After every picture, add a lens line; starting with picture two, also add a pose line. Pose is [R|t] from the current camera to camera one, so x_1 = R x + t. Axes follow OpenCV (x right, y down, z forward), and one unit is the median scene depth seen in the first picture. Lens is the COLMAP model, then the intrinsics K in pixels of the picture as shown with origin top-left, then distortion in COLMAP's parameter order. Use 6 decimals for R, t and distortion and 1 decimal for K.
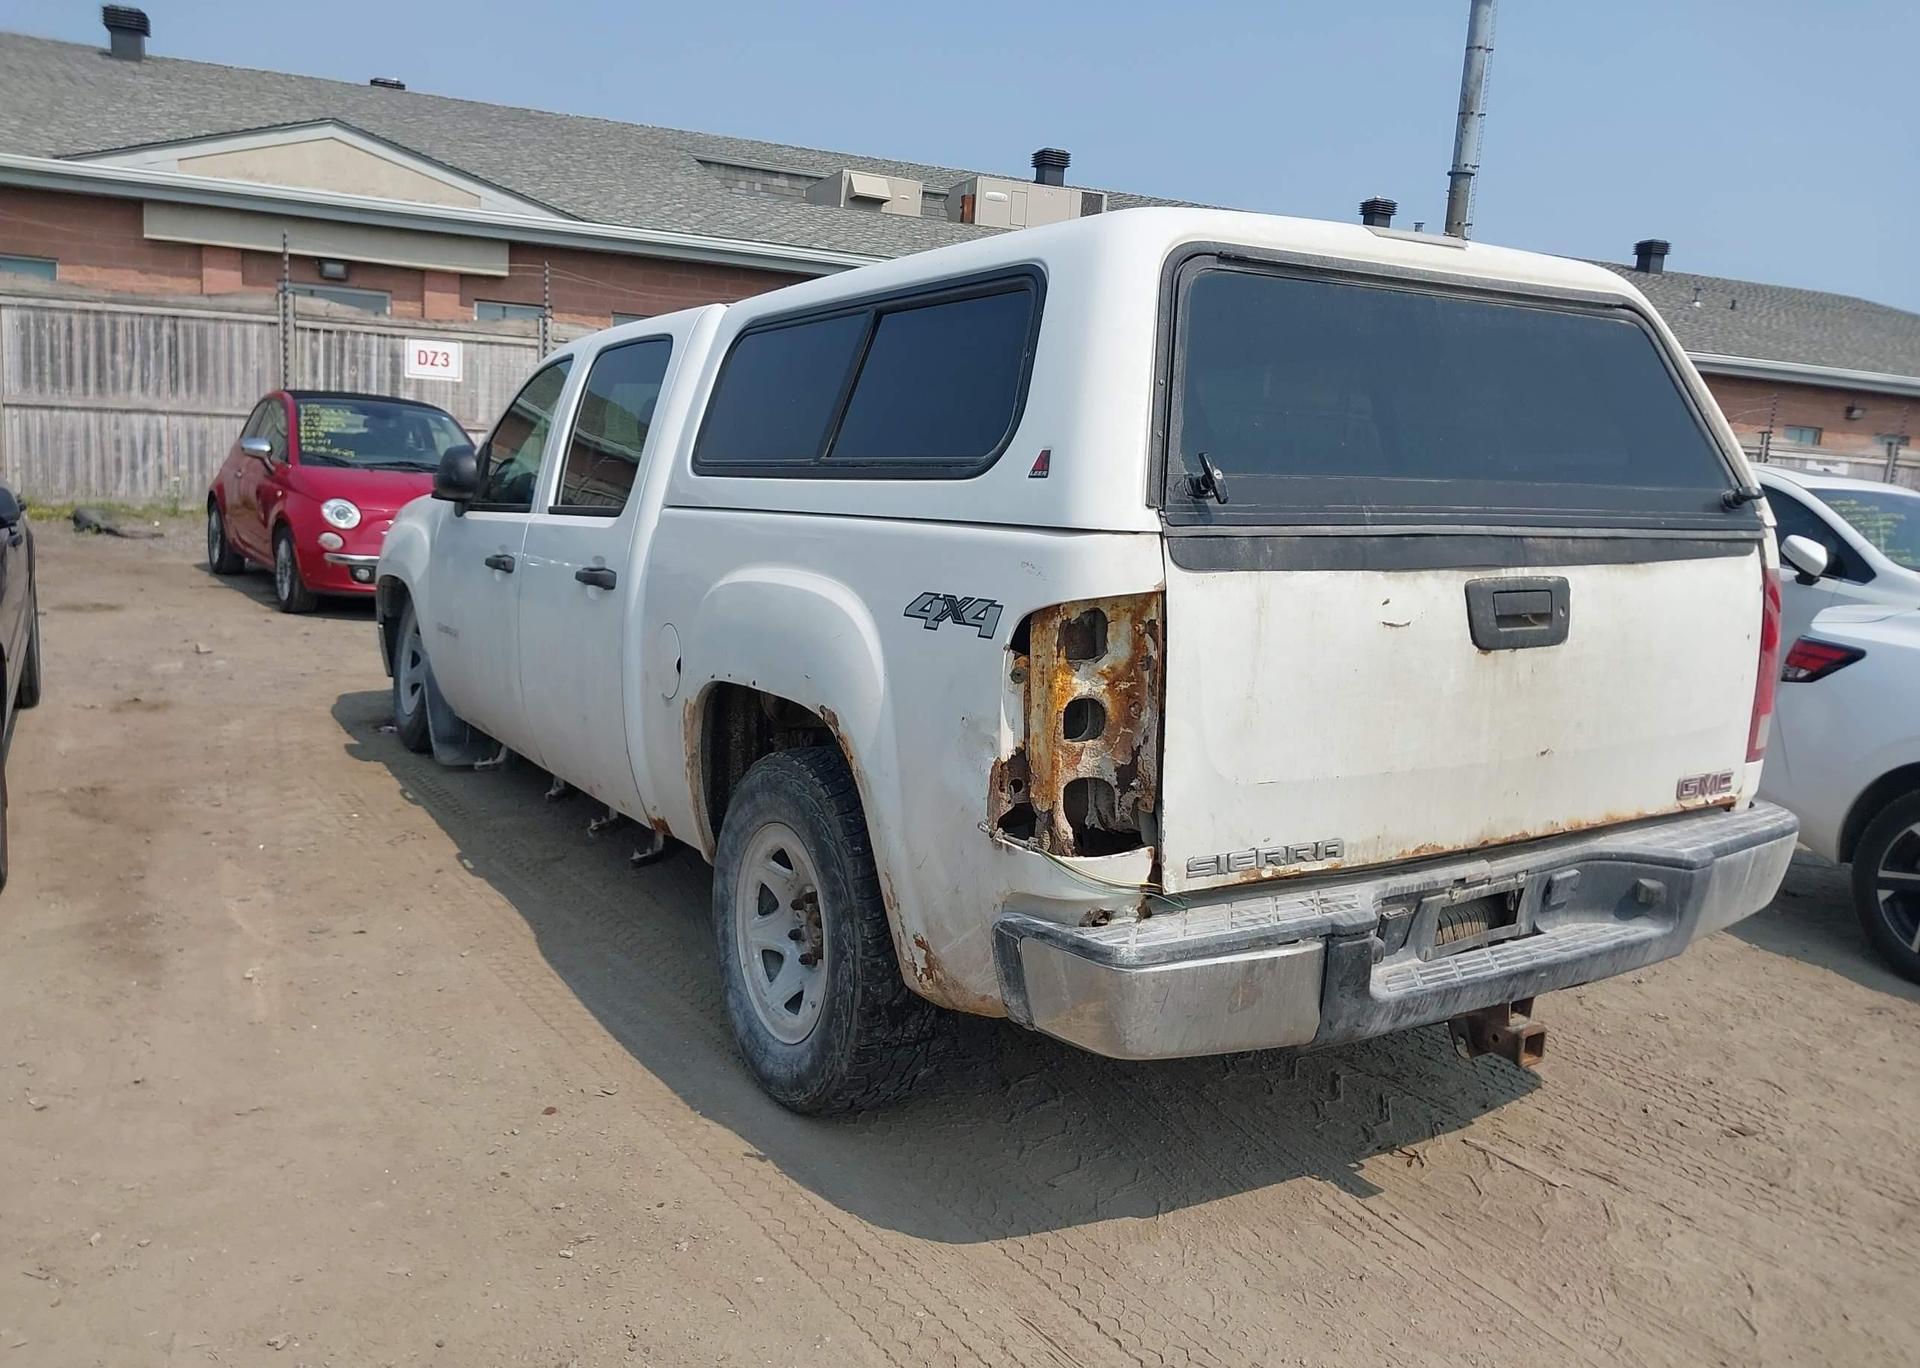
lens RADIAL K [[1569.2, 0, 1066.5], [0, 1569.2, 704.4], [0, 0, 1]] dist [0.008422, -0.003042]
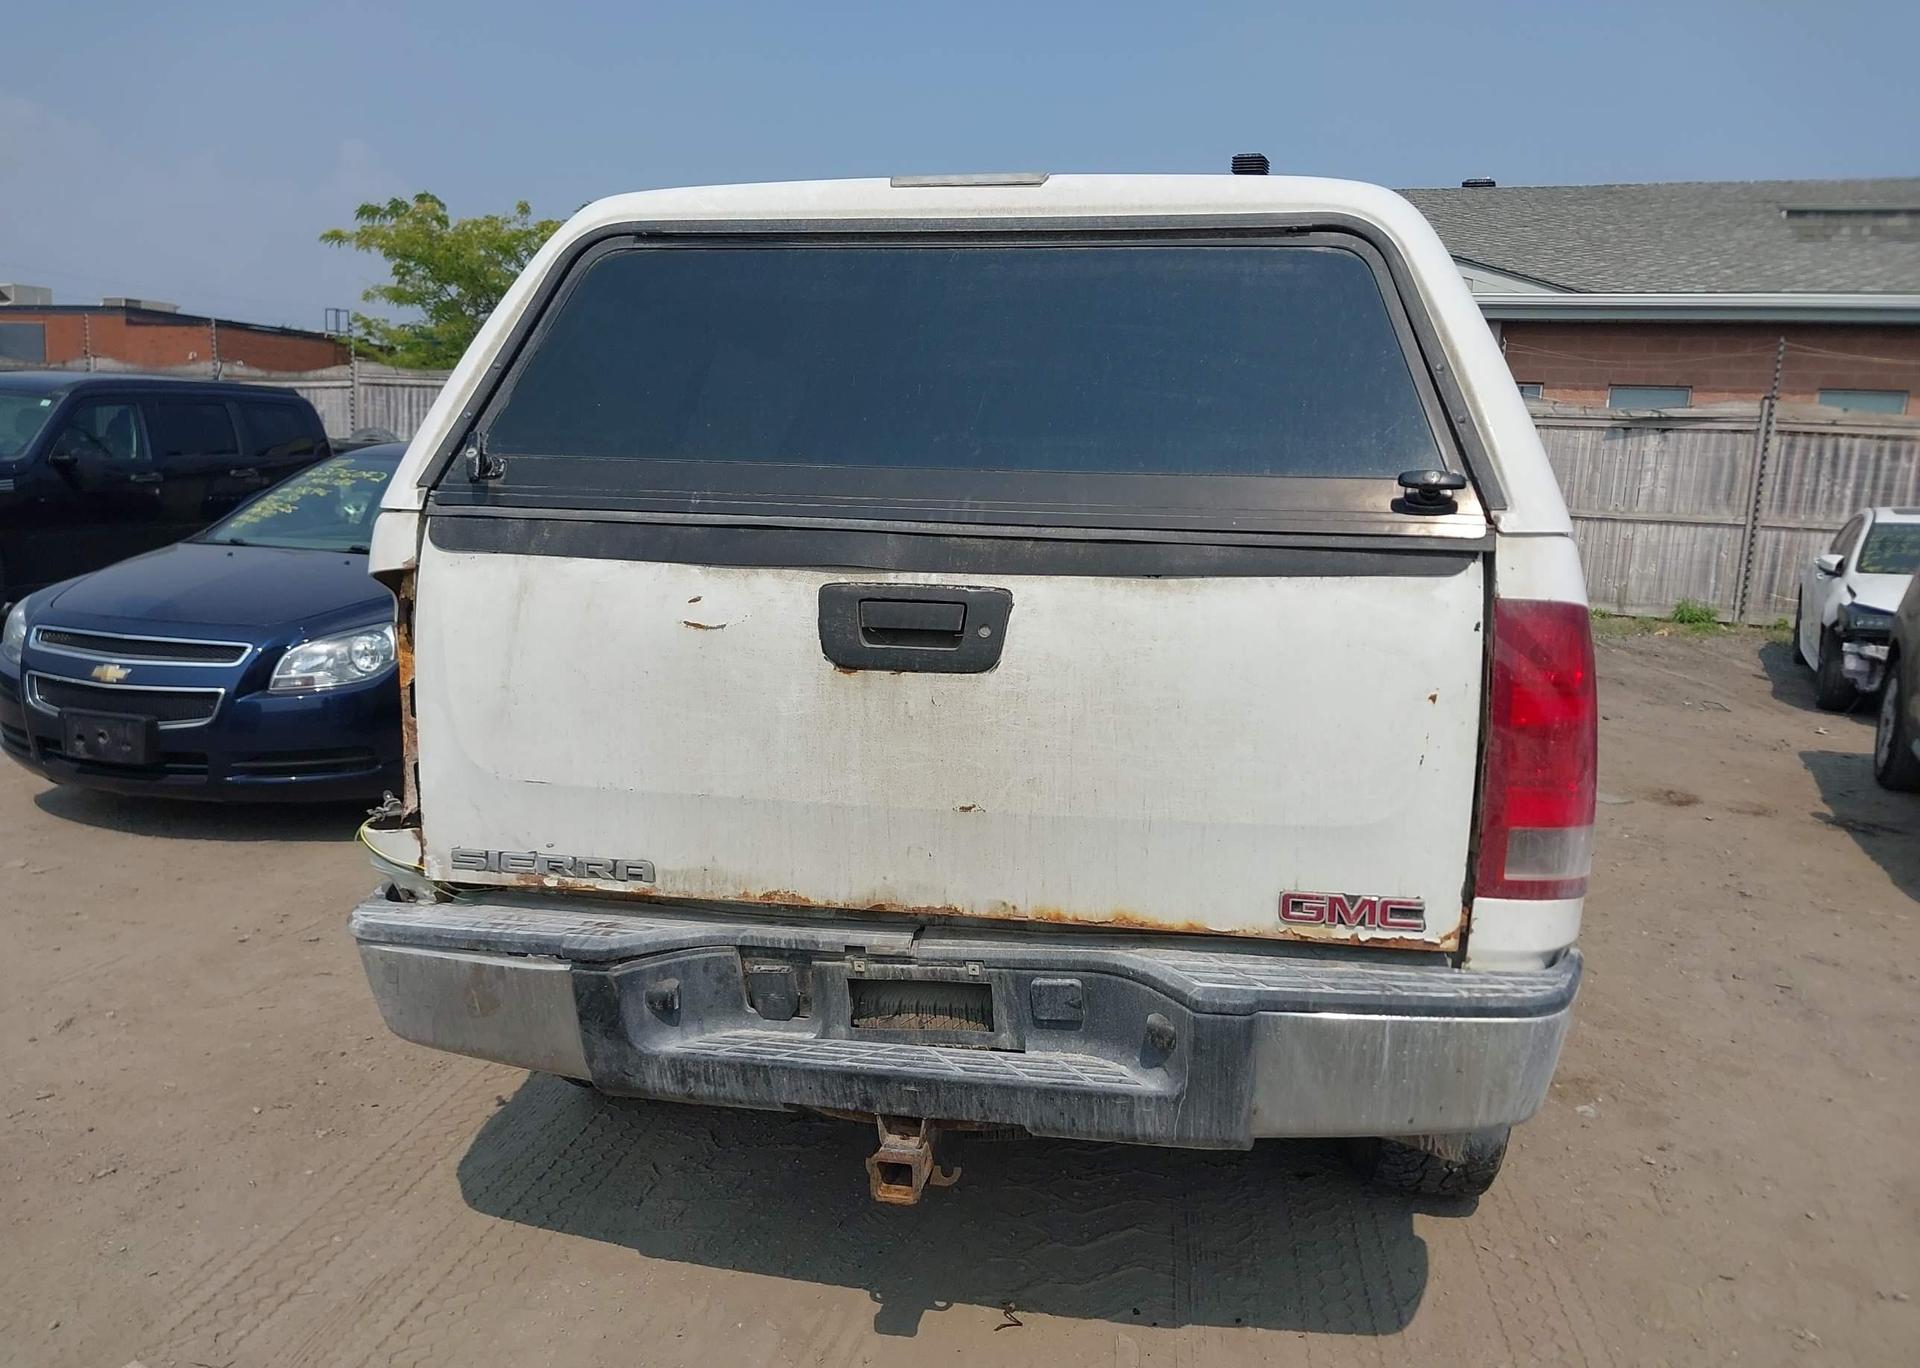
lens RADIAL K [[1544.9, 0, 959.7], [0, 1544.9, 705.8], [0, 0, 1]] dist [0.193574, -0.284499]
pose [[0.715140, 0.071940, -0.695269, 0.831381], [-0.111895, 0.993644, -0.012280, -0.010718], [0.689966, 0.086579, 0.718645, 0.431262]]
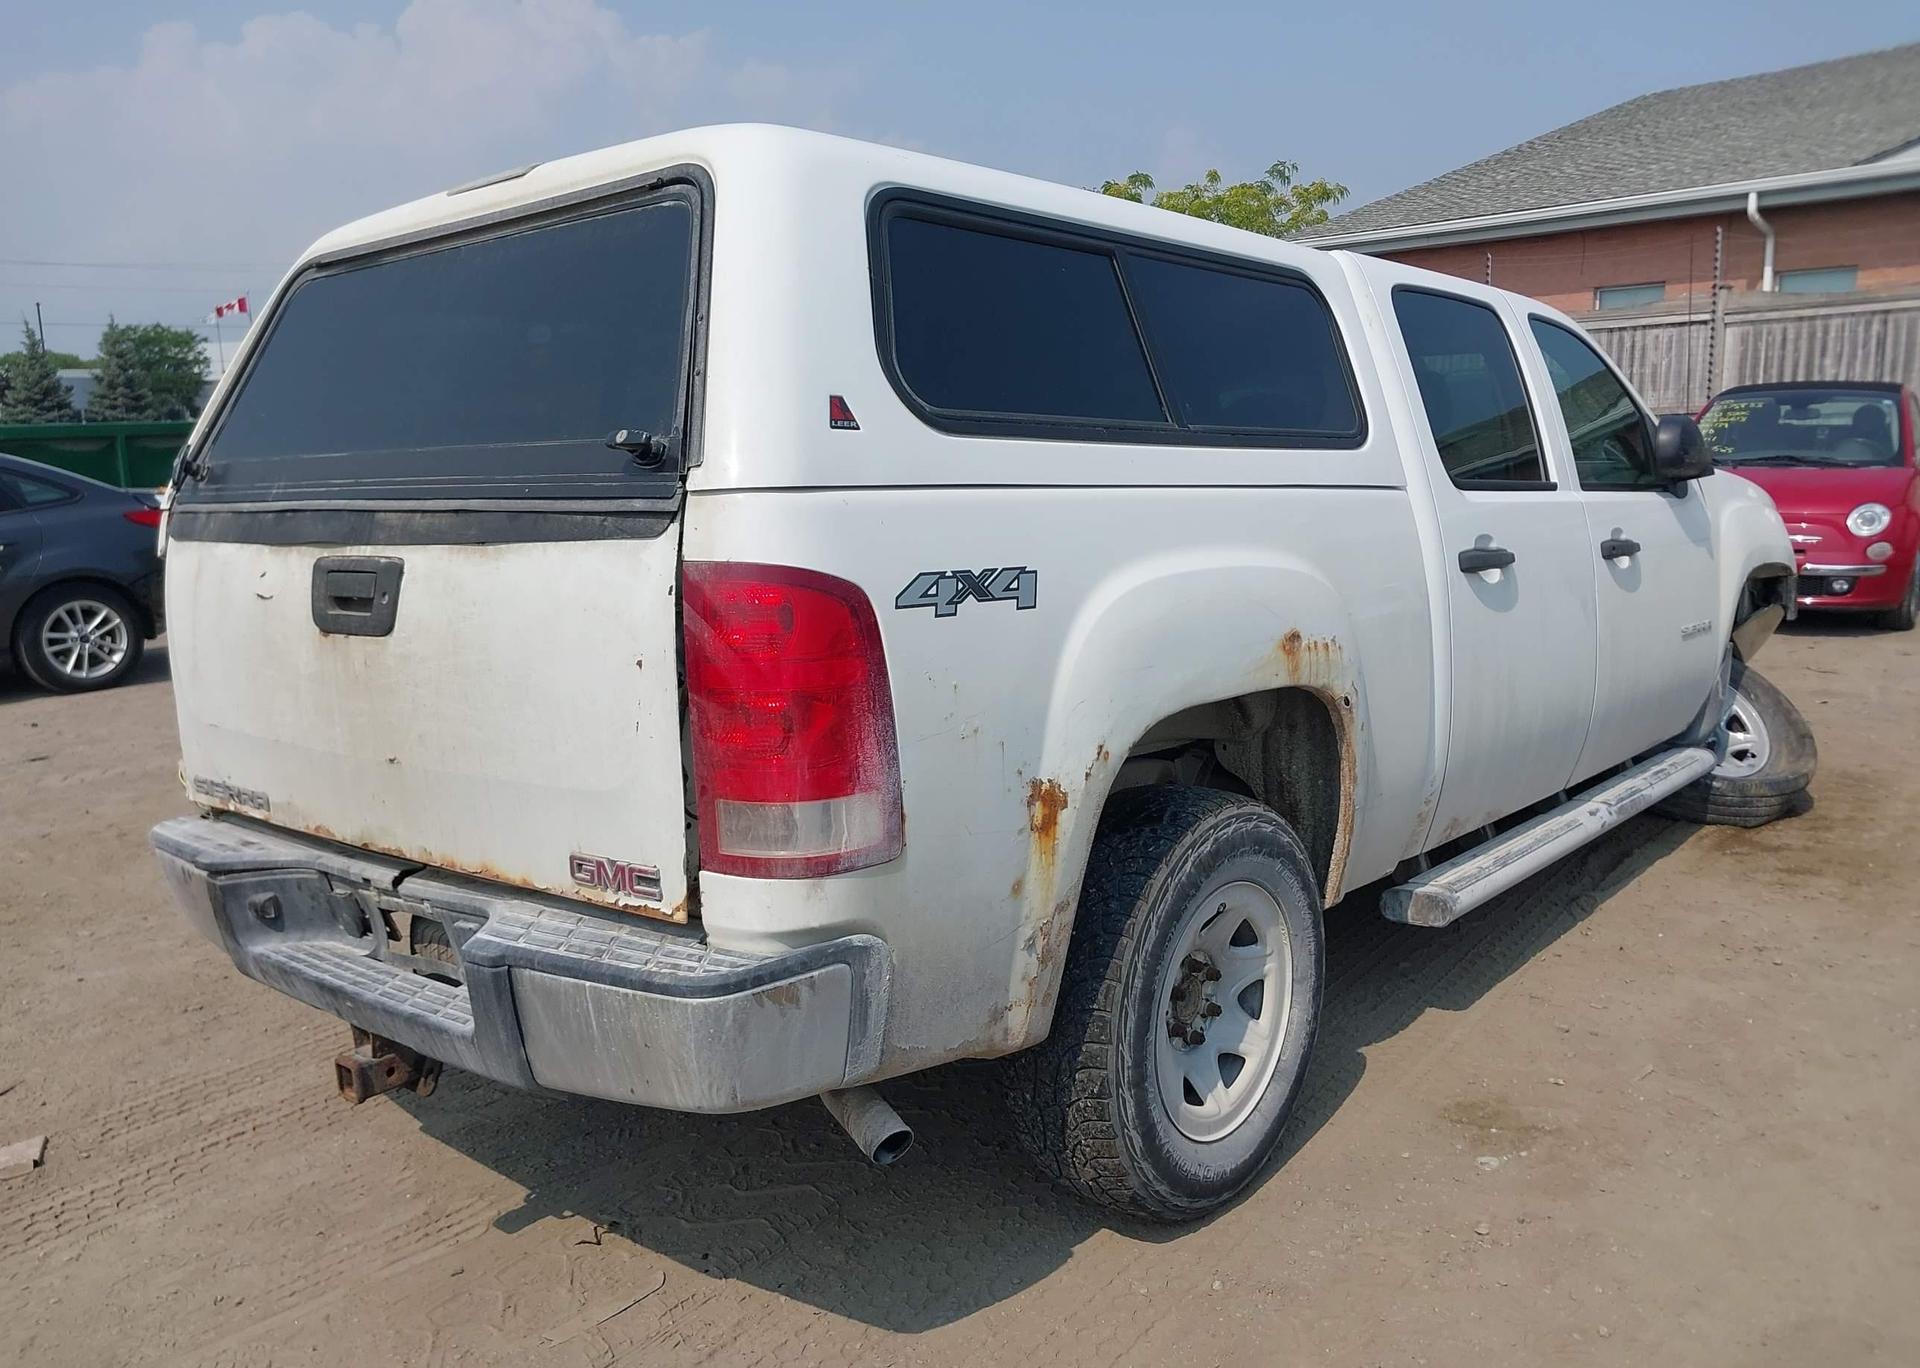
lens RADIAL K [[1624.4, 0, 959.0], [0, 1624.4, 711.2], [0, 0, 1]] dist [0.004332, -0.006831]
pose [[0.241750, 0.103940, -0.964756, 1.232281], [-0.111110, 0.990672, 0.078890, -0.100938], [0.963956, 0.088123, 0.251043, 1.065661]]
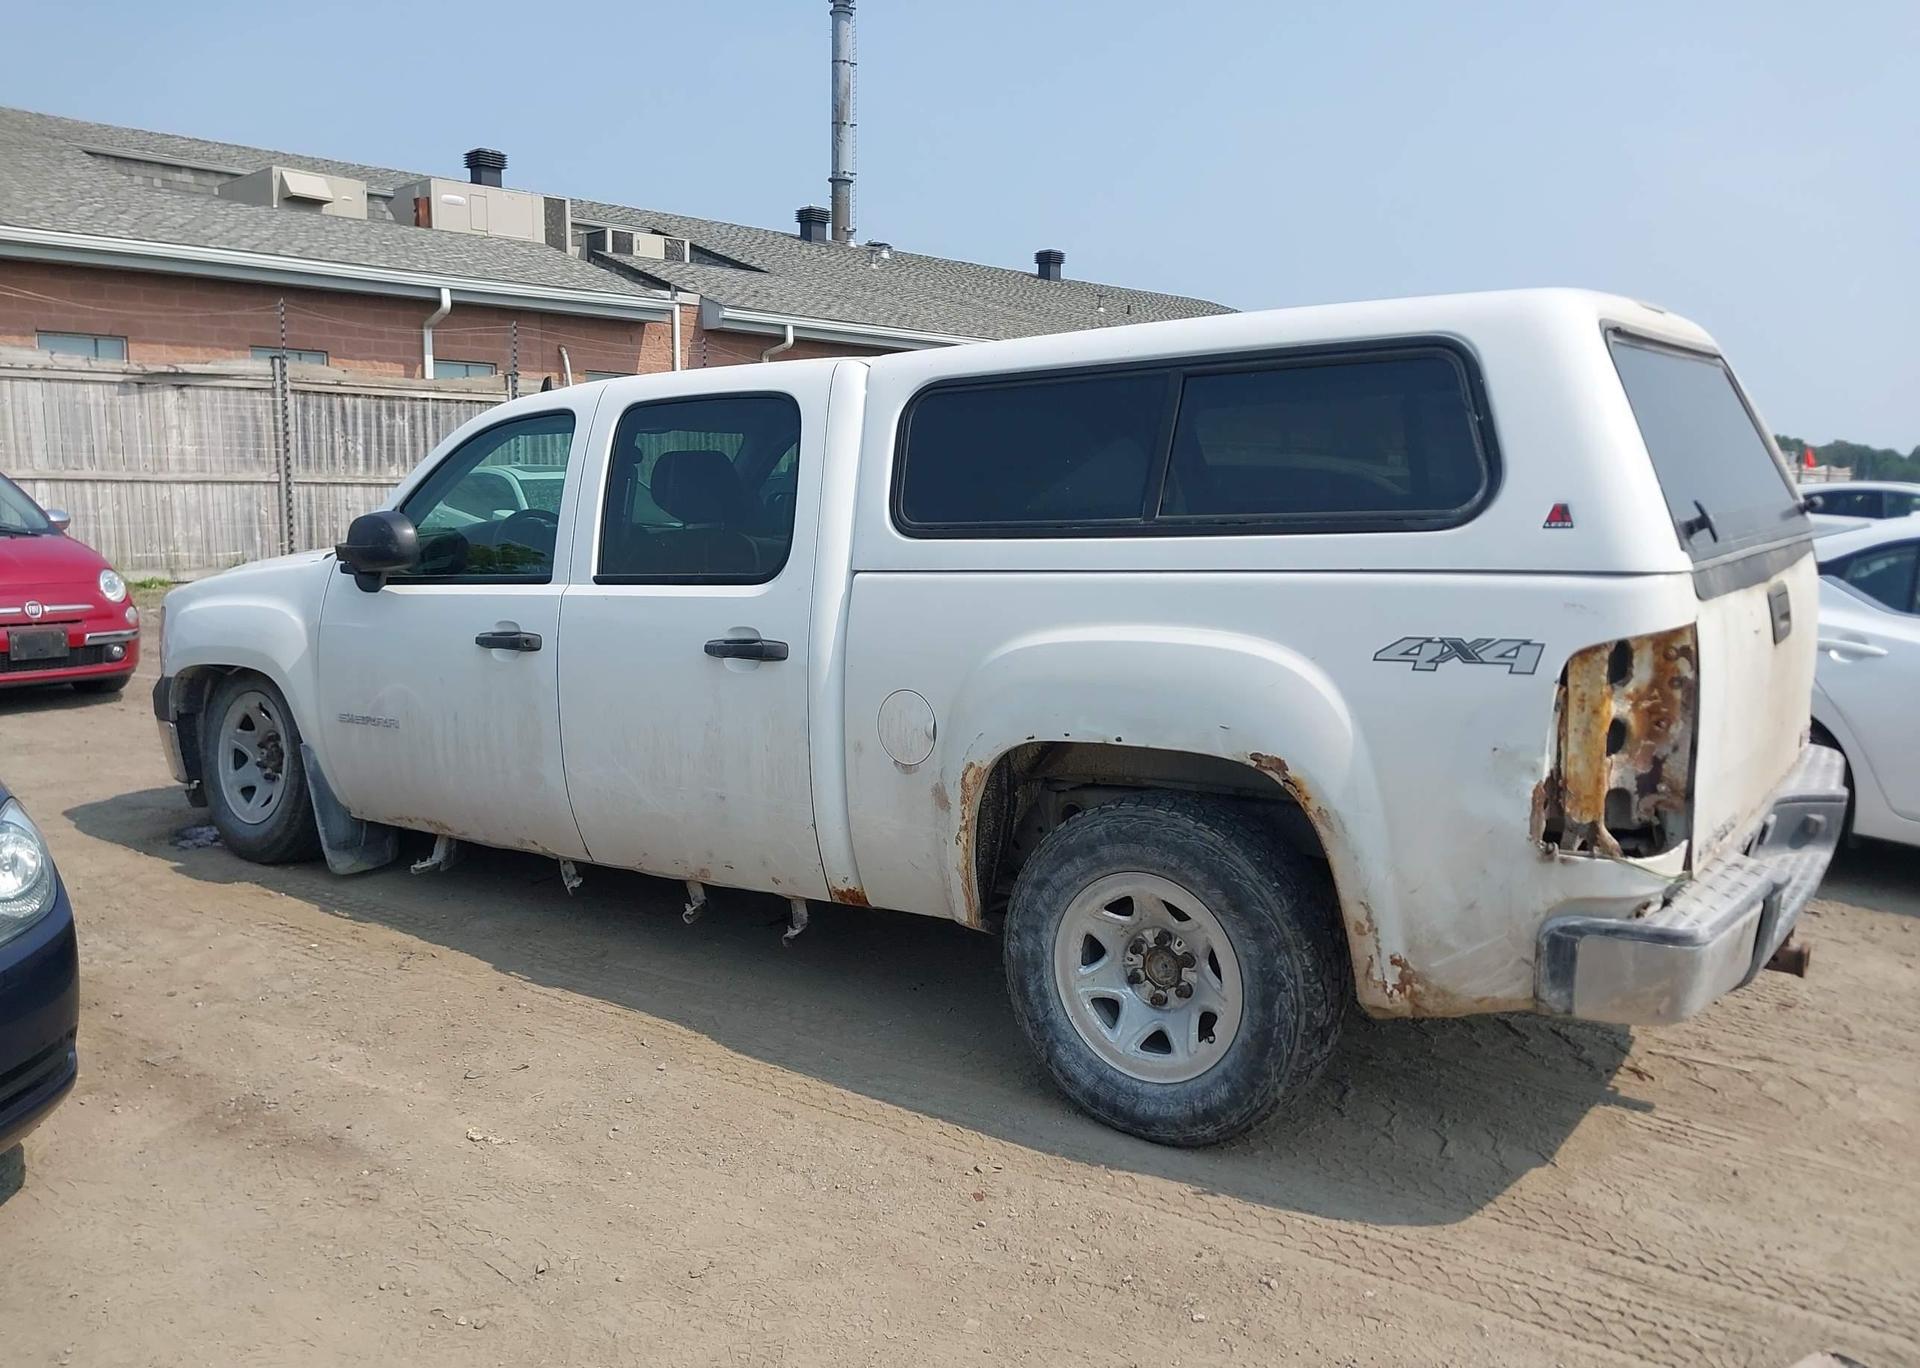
lens RADIAL K [[1506.3, 0, 1119.9], [0, 1506.3, 728.4], [0, 0, 1]] dist [0.008248, -0.013756]
pose [[0.917242, -0.110752, 0.382623, -0.627223], [0.101946, 0.993848, 0.043283, -0.069075], [-0.385063, -0.000694, 0.922890, 0.113193]]
